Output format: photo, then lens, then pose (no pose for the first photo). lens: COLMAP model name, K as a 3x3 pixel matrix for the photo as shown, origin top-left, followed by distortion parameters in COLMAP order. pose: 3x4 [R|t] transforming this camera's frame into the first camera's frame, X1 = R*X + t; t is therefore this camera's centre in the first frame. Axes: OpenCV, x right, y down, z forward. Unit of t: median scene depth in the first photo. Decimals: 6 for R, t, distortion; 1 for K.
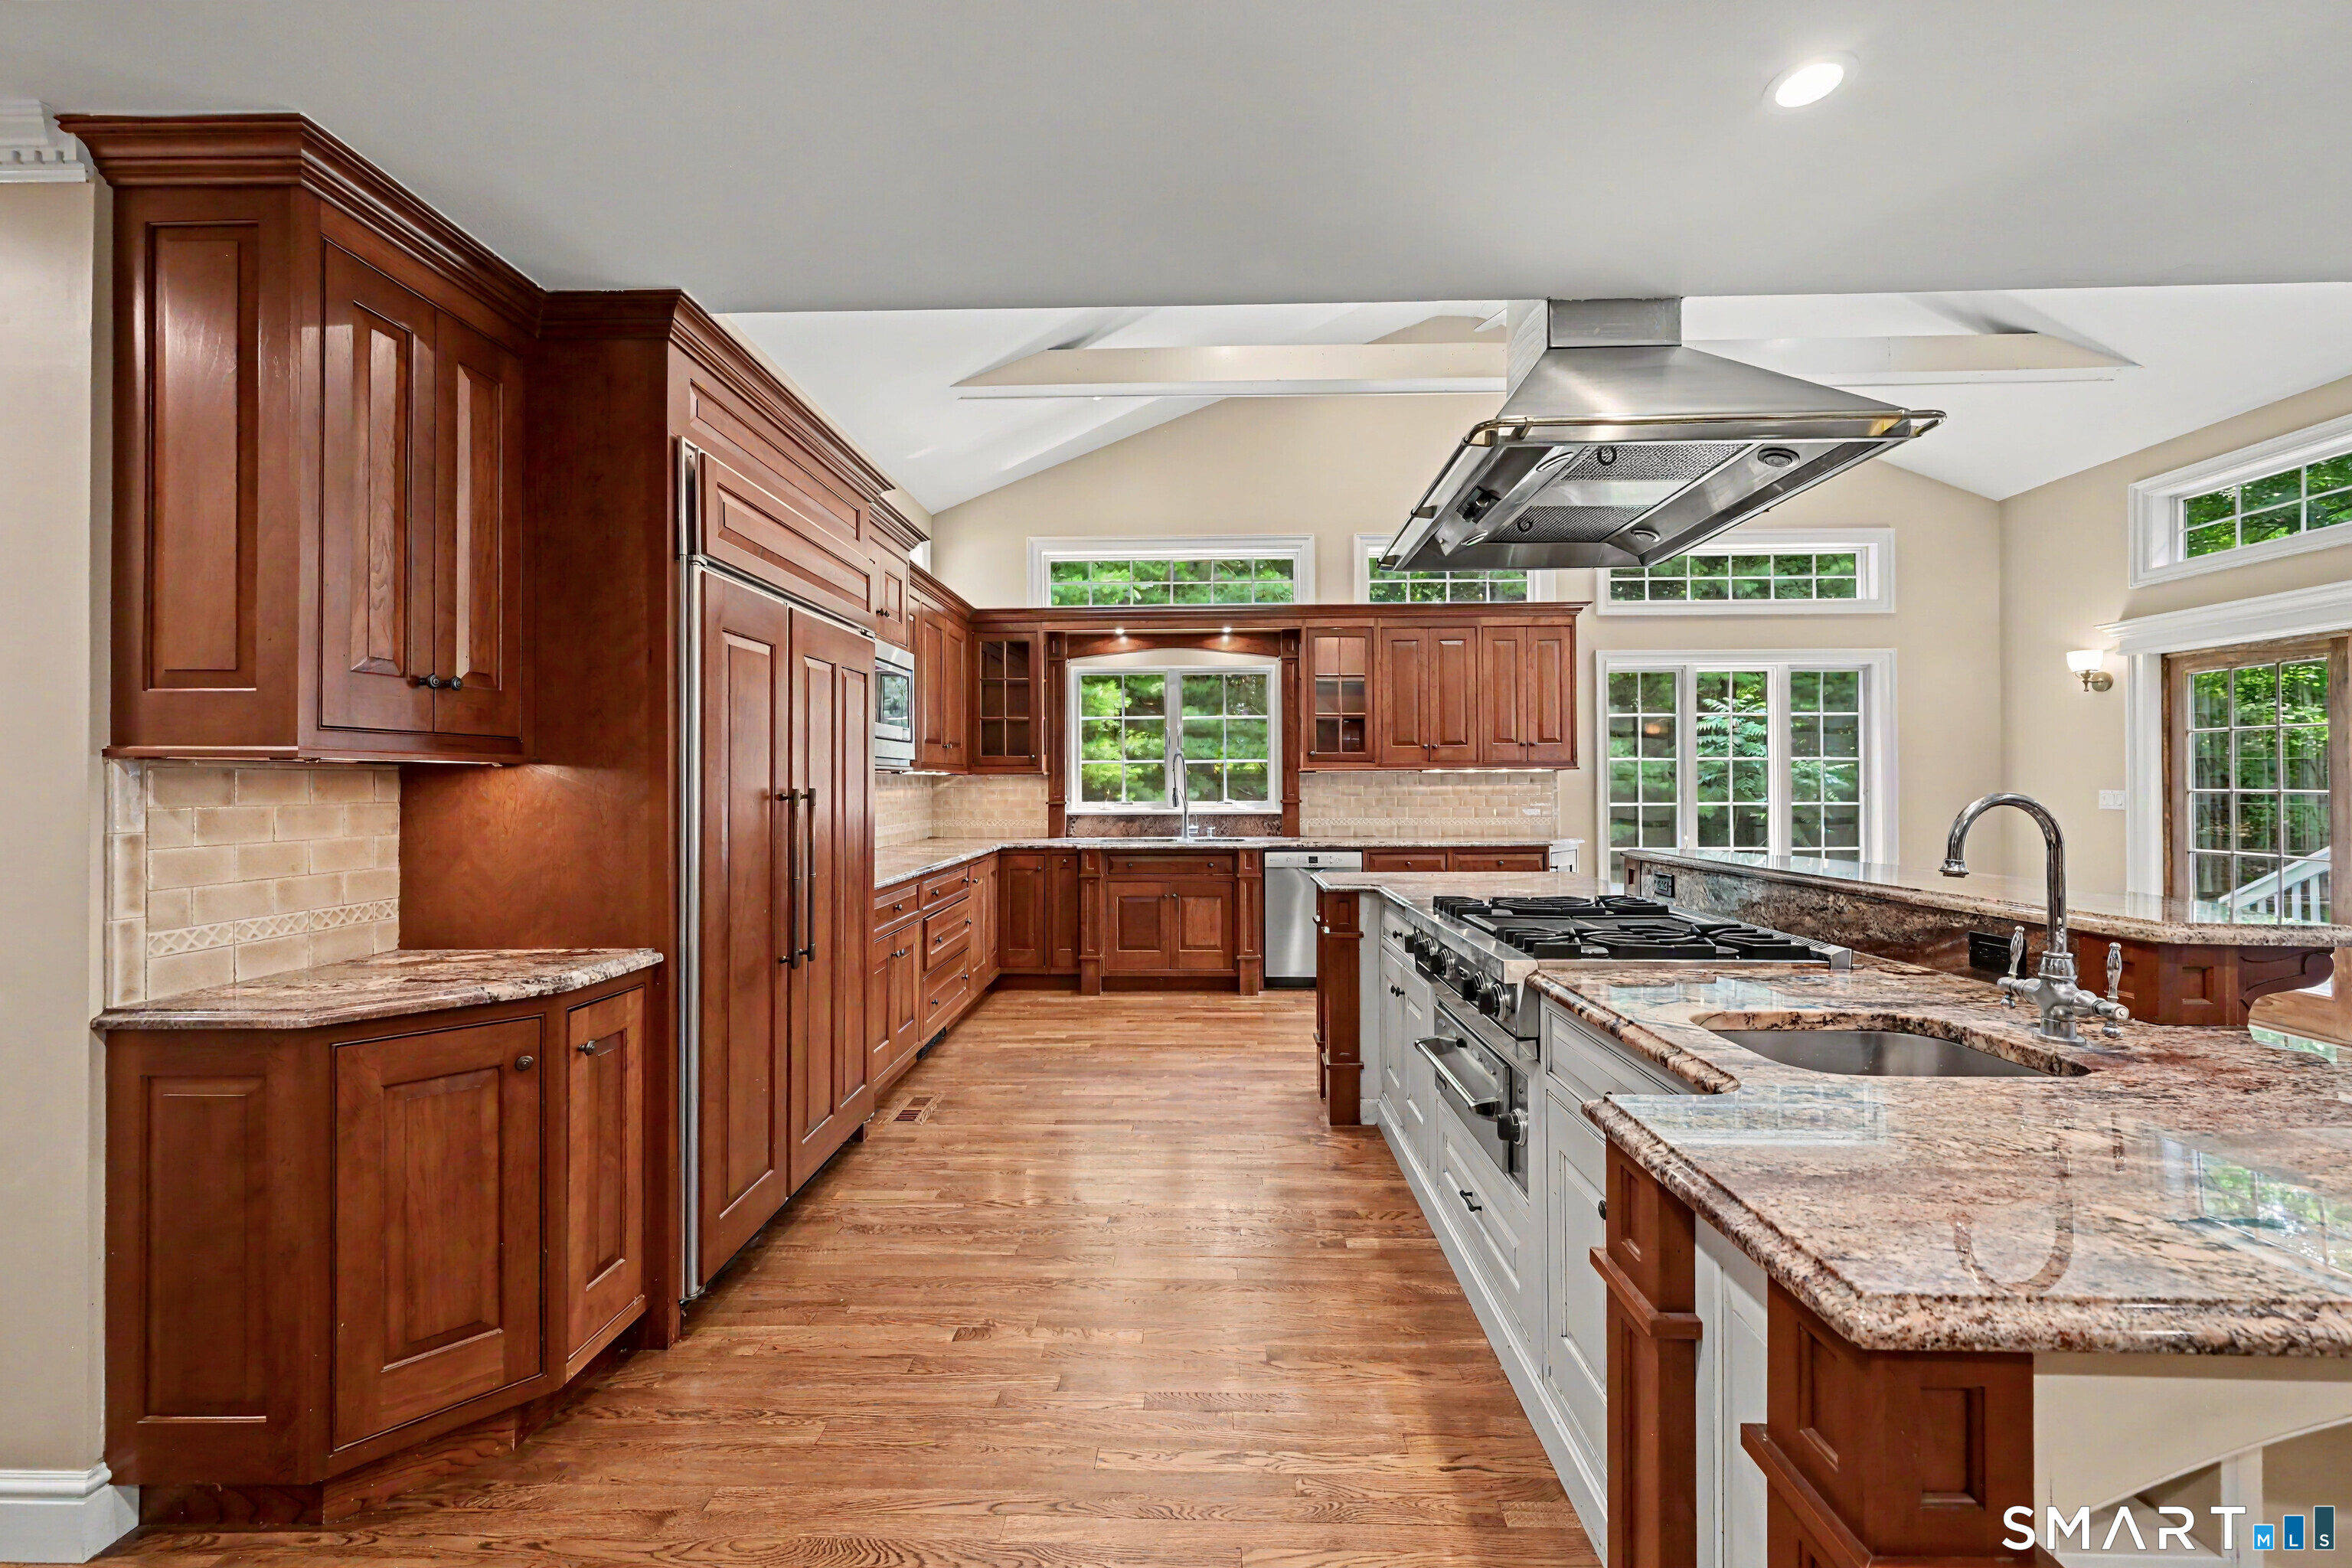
lens RADIAL K [[923.7, 0, 1186.6], [0, 923.7, 778.5], [0, 0, 1]] dist [-0.001811, 0.000173]
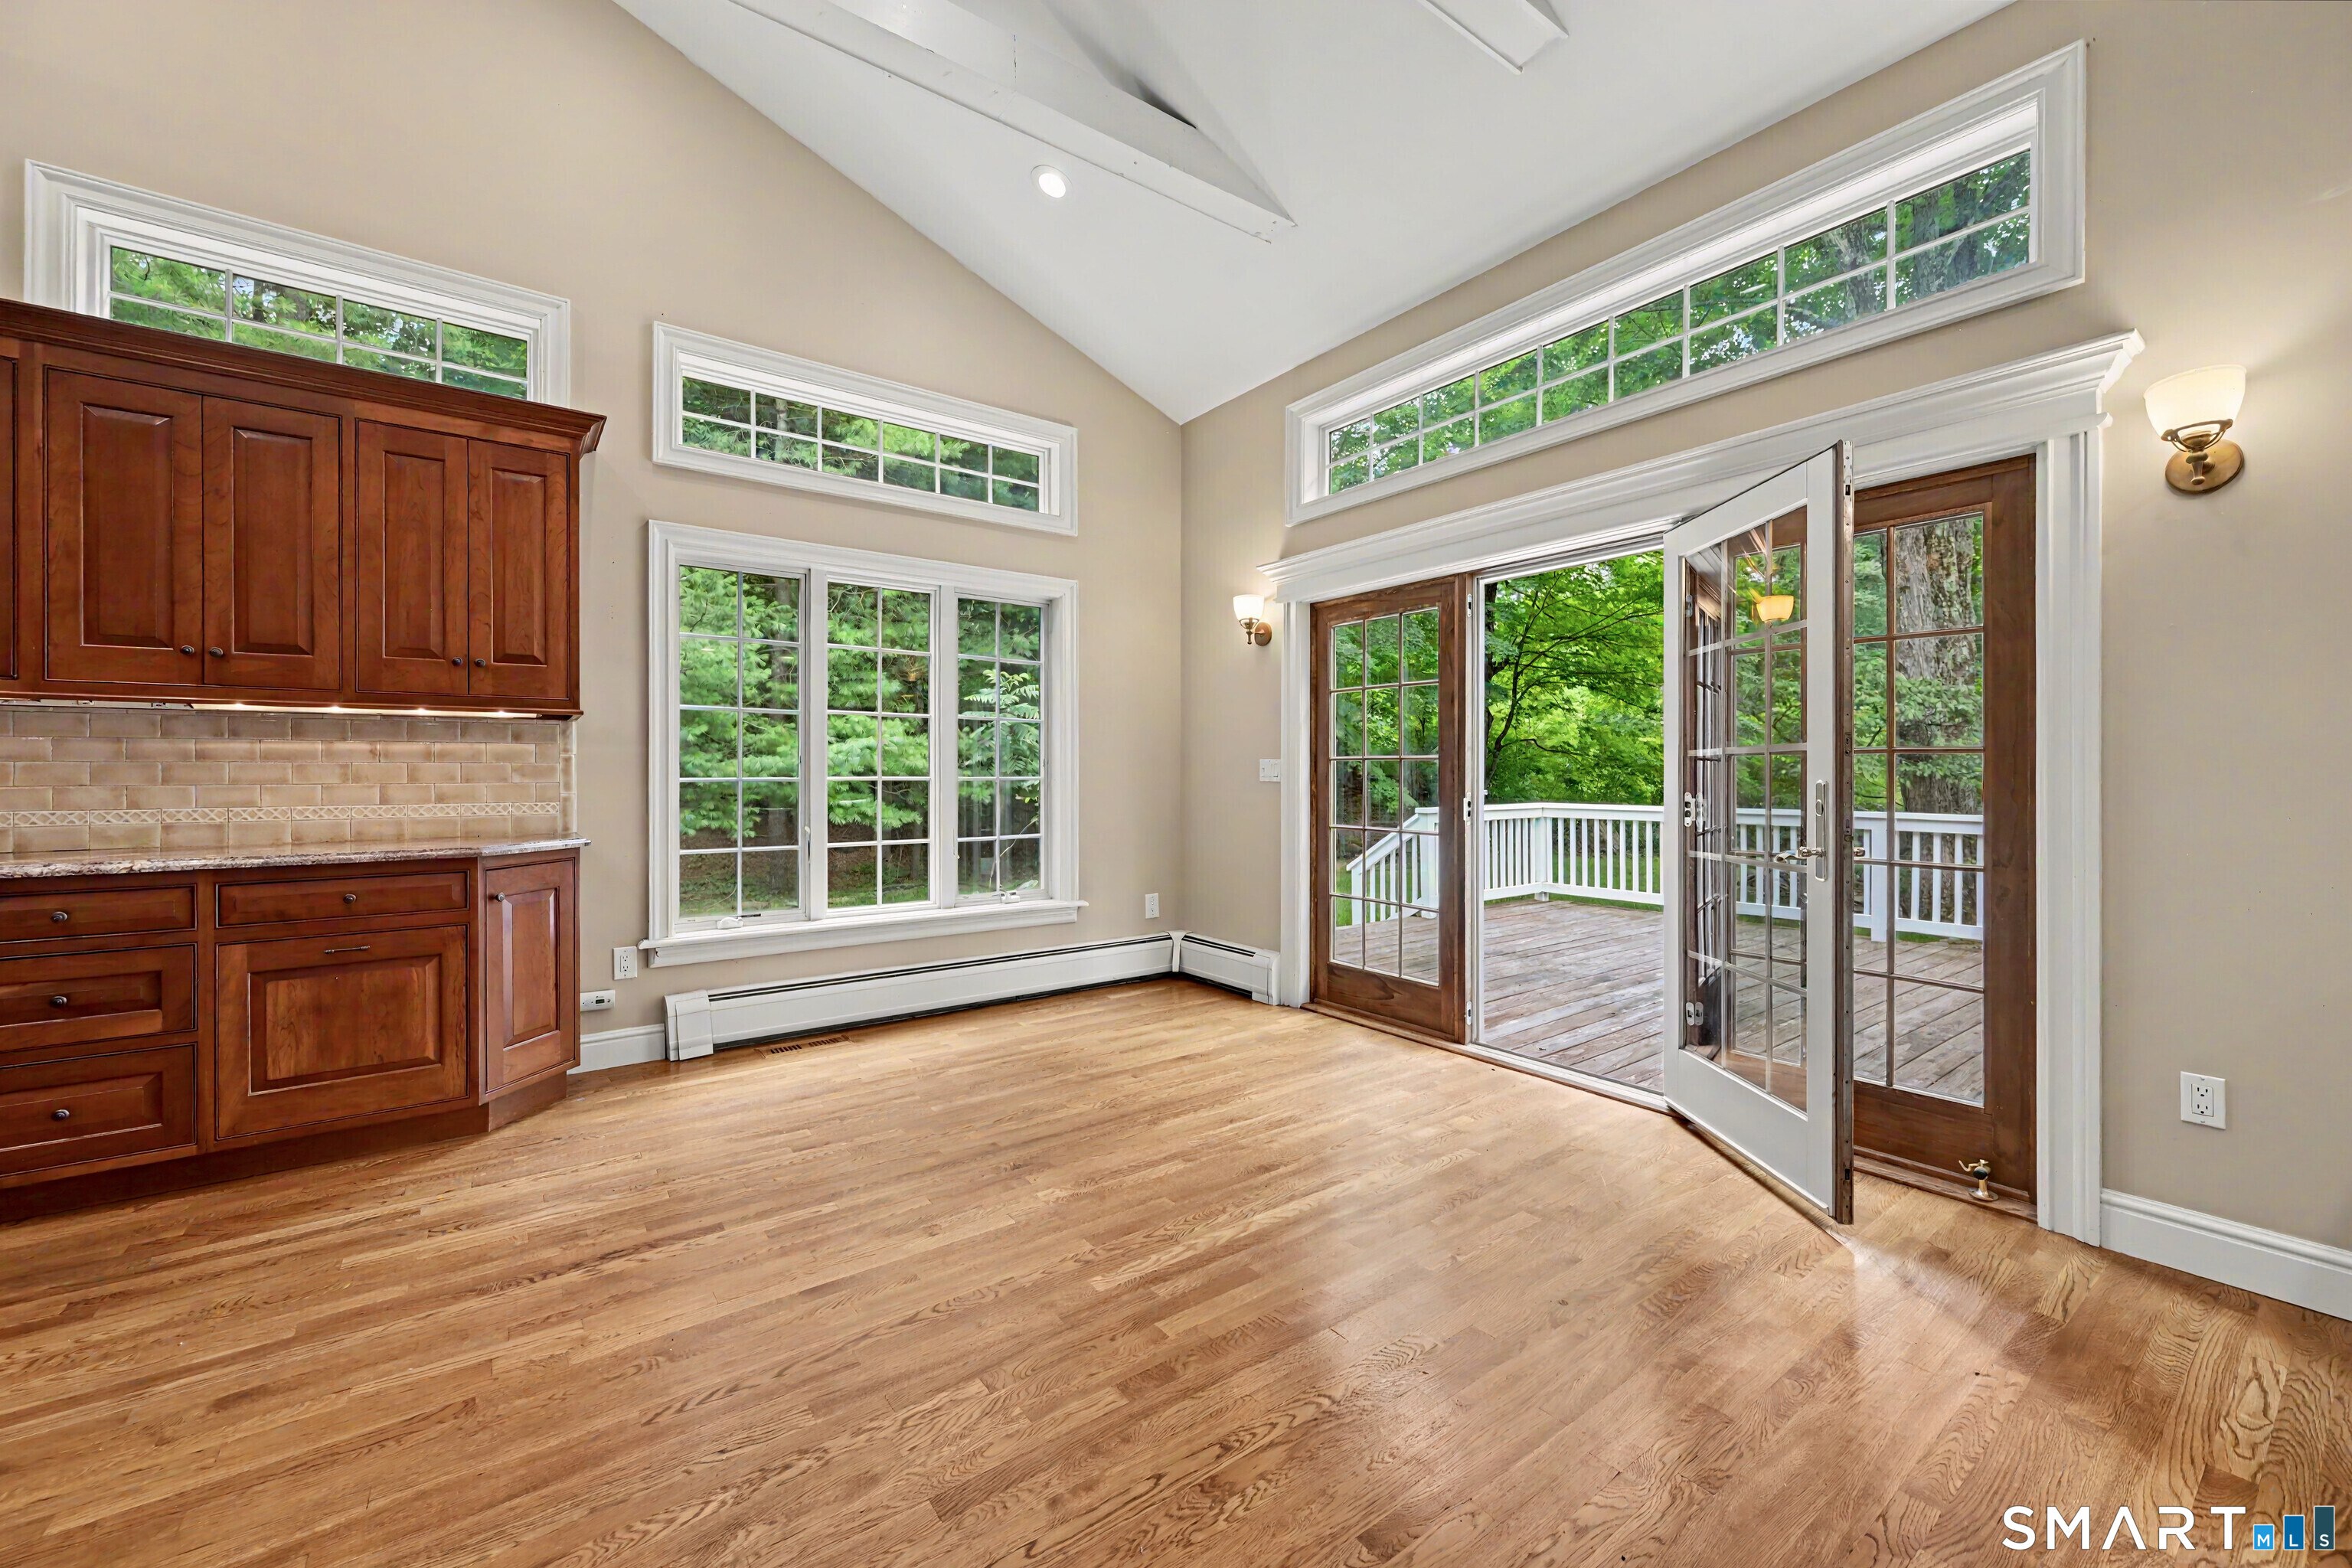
lens RADIAL K [[923.7, 0, 1186.6], [0, 923.7, 778.5], [0, 0, 1]] dist [-0.001811, 0.000173]
pose [[0.781885, -0.000689, 0.623422, 0.357564], [-0.005107, 0.999959, 0.007510, 0.022224], [-0.623401, -0.009056, 0.781850, 0.330556]]
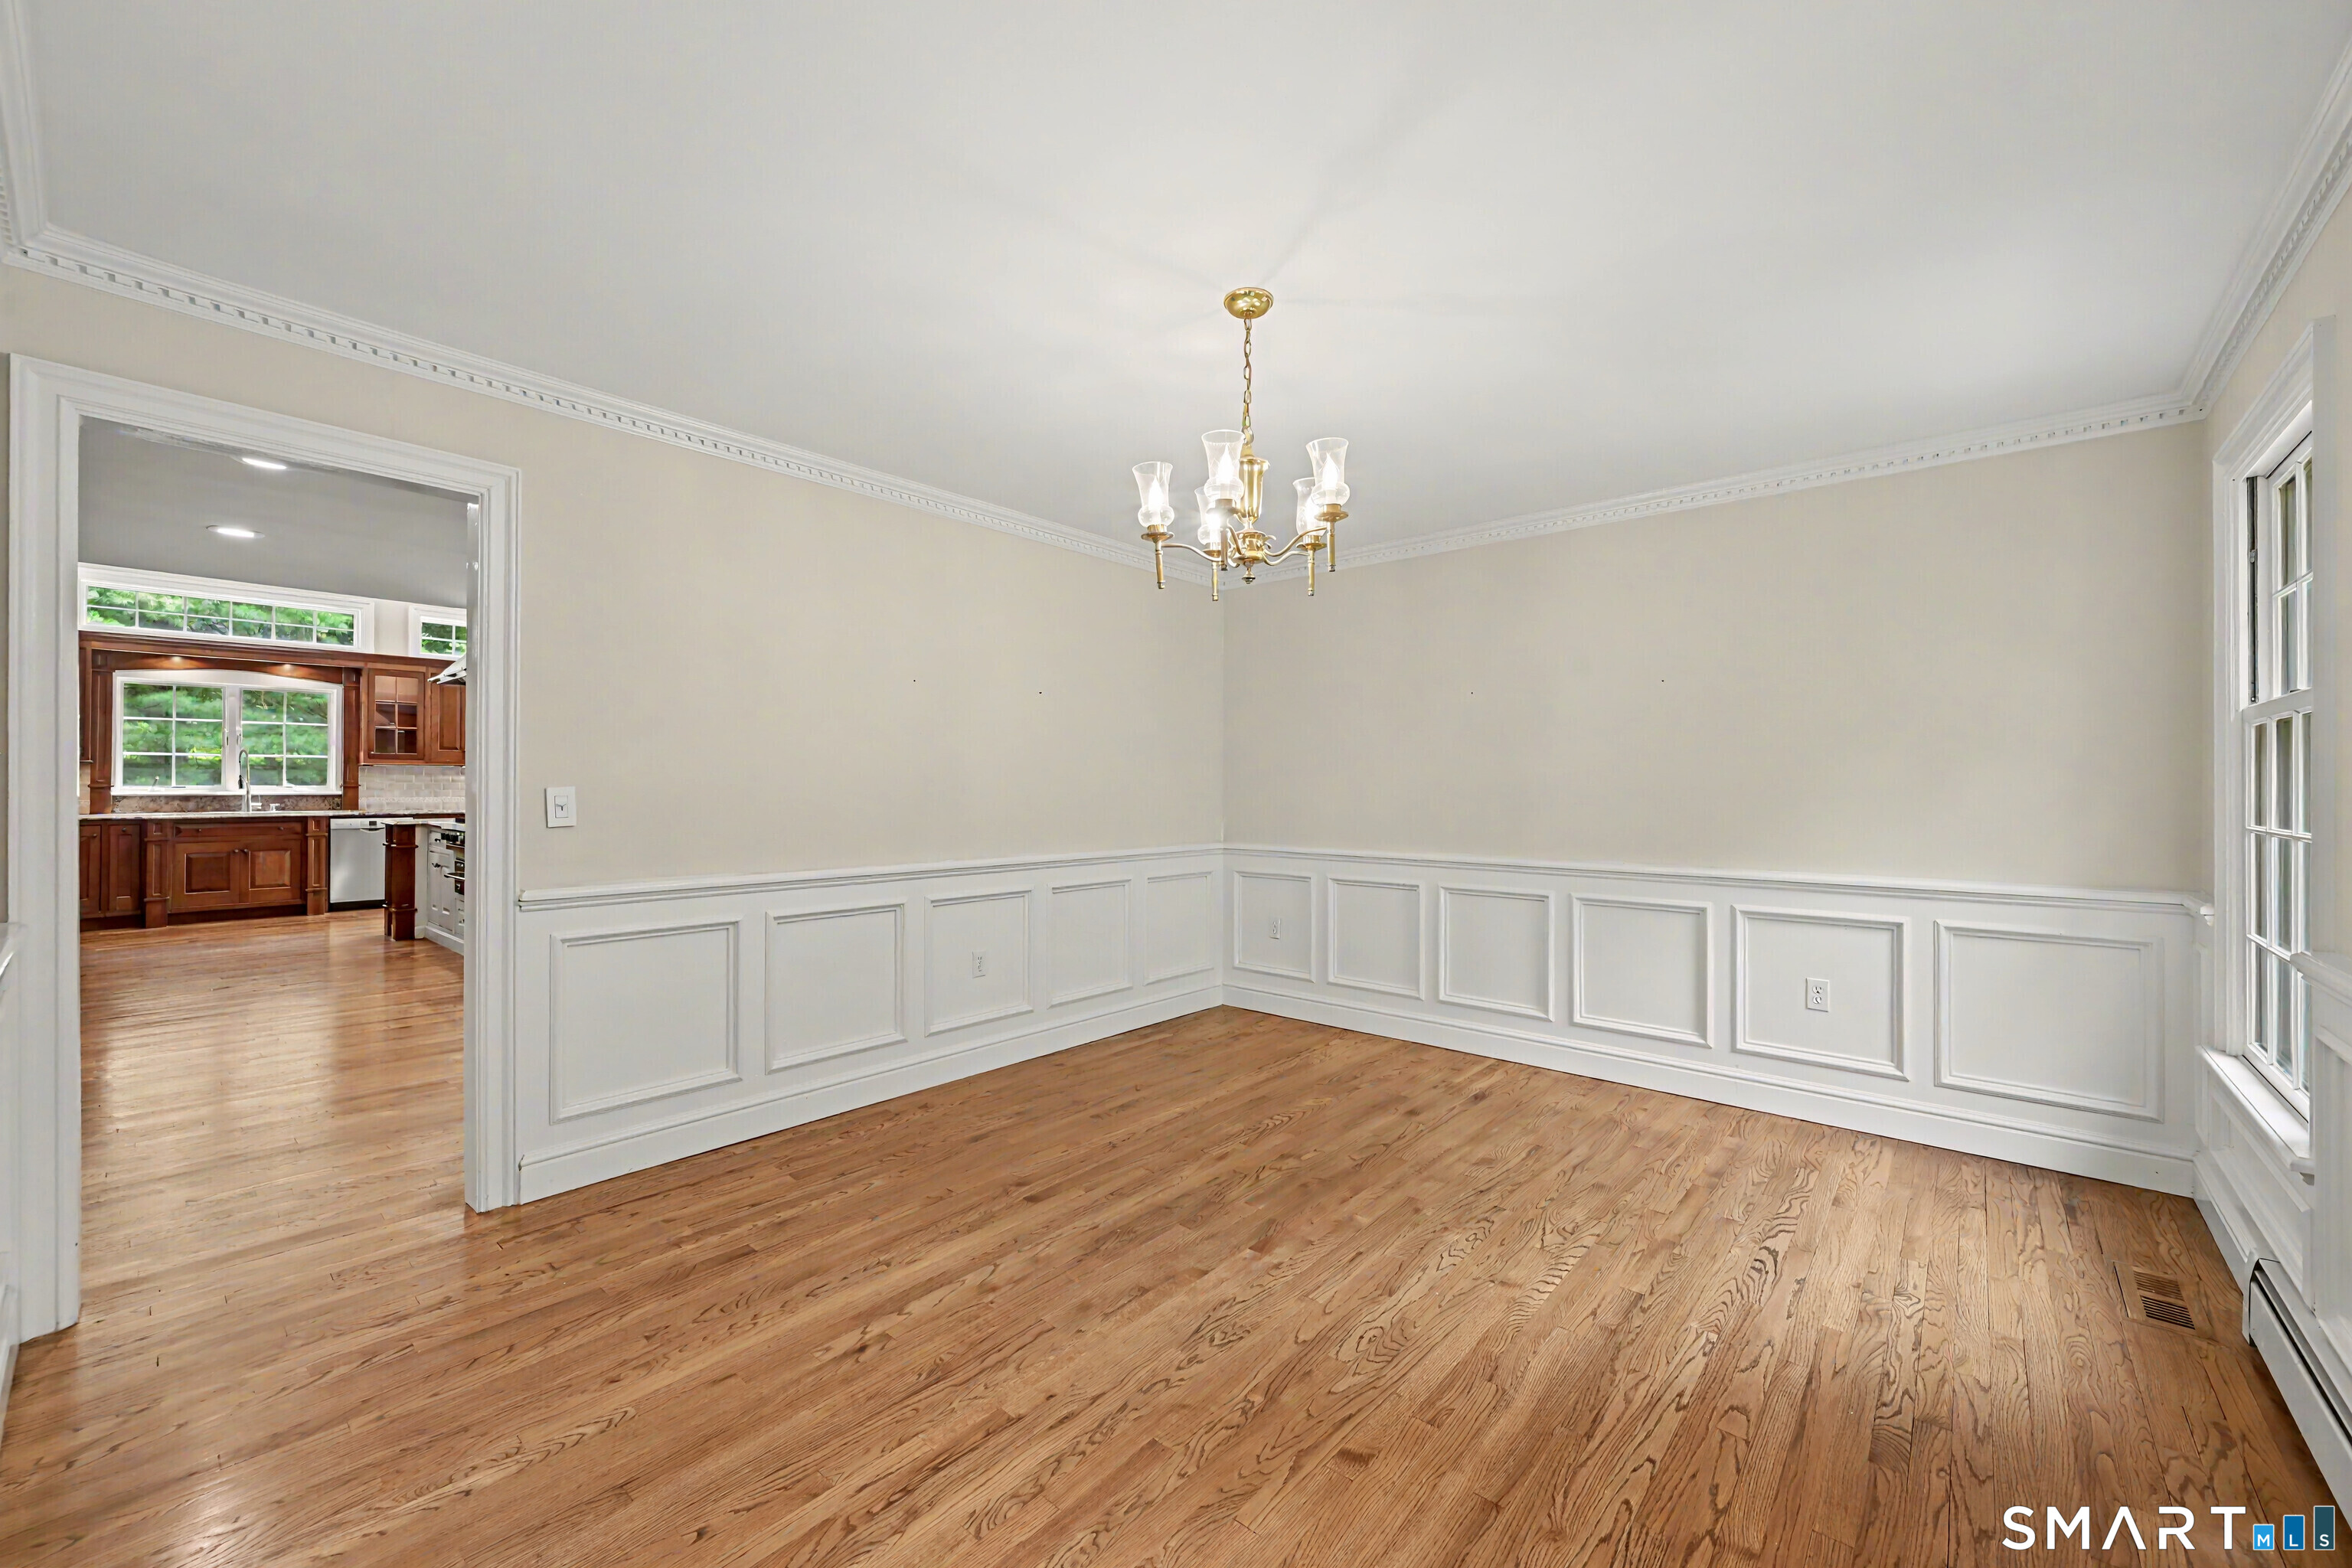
lens RADIAL K [[923.7, 0, 1186.6], [0, 923.7, 778.5], [0, 0, 1]] dist [-0.001811, 0.000173]
pose [[0.626771, 0.009264, 0.779148, -0.198341], [-0.015679, 0.999877, 0.000724, -0.008035], [-0.779046, -0.012670, 0.626839, -0.954454]]
